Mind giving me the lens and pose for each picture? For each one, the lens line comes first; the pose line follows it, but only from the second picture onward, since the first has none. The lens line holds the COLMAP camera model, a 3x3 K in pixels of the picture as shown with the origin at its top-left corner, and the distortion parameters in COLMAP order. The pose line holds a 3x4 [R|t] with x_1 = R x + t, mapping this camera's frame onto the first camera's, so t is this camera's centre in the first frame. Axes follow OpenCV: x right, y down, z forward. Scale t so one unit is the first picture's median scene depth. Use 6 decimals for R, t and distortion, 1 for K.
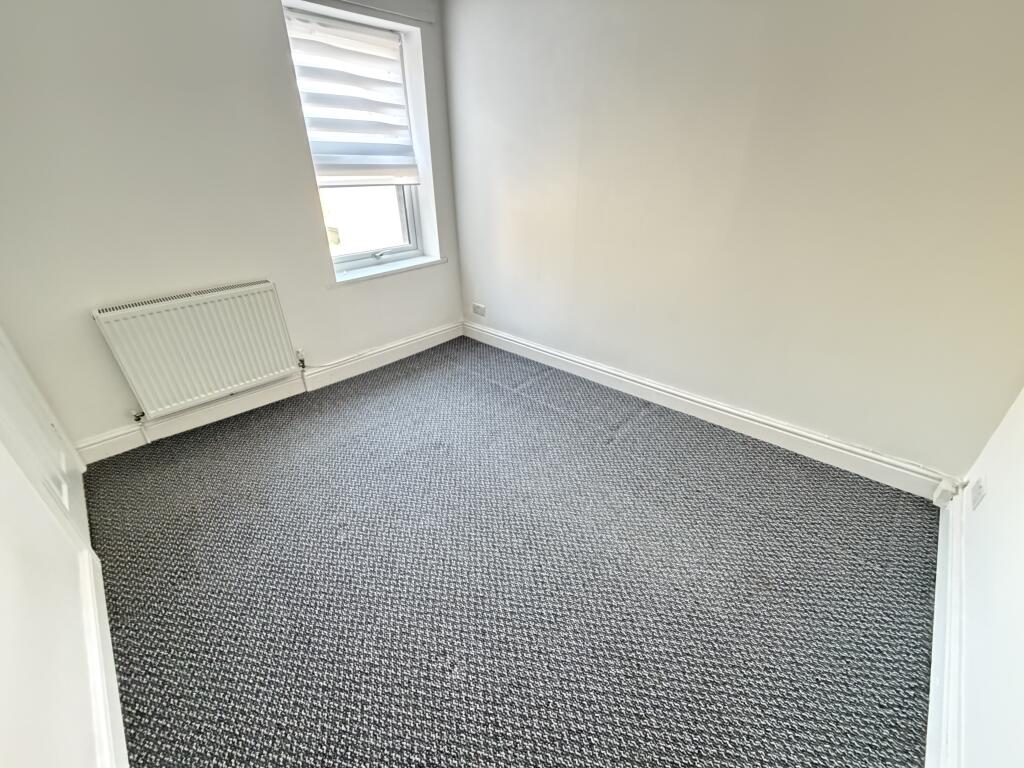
lens RADIAL K [[409.9, 0, 509.4], [0, 409.9, 382.6], [0, 0, 1]] dist [-0.000766, -0.000013]
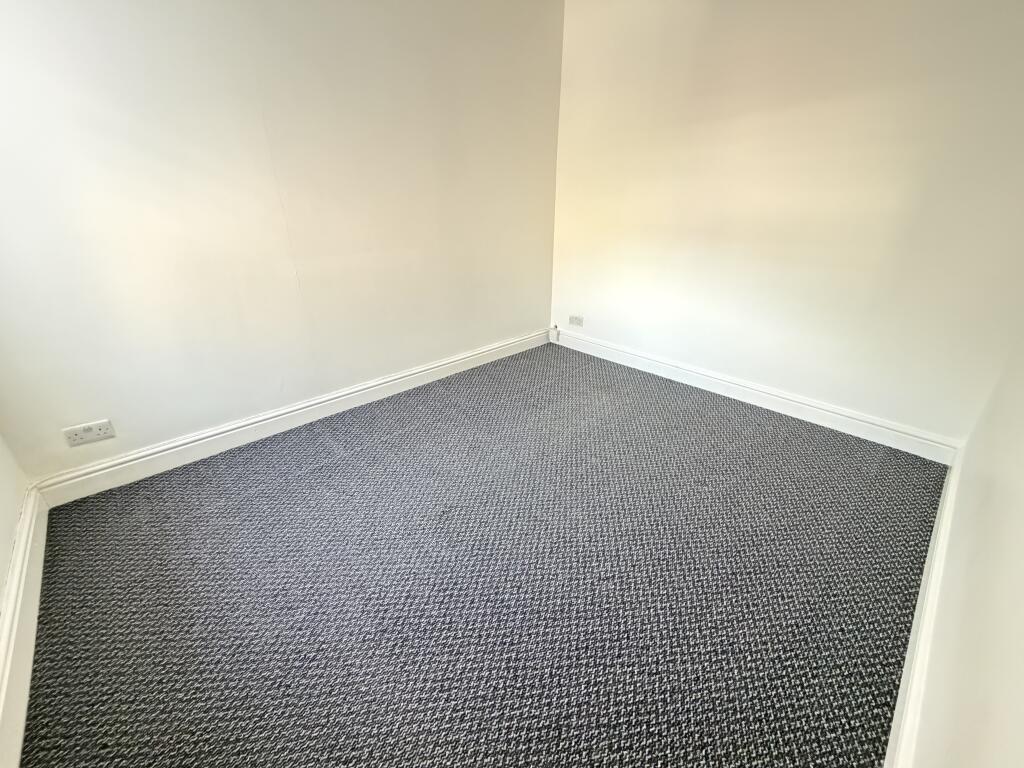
lens RADIAL K [[409.9, 0, 509.4], [0, 409.9, 382.6], [0, 0, 1]] dist [-0.000766, -0.000013]
pose [[0.052320, -0.384866, 0.921488, -0.737090], [0.460971, 0.827868, 0.319592, -0.228473], [-0.885871, 0.408059, 0.220727, 0.598454]]
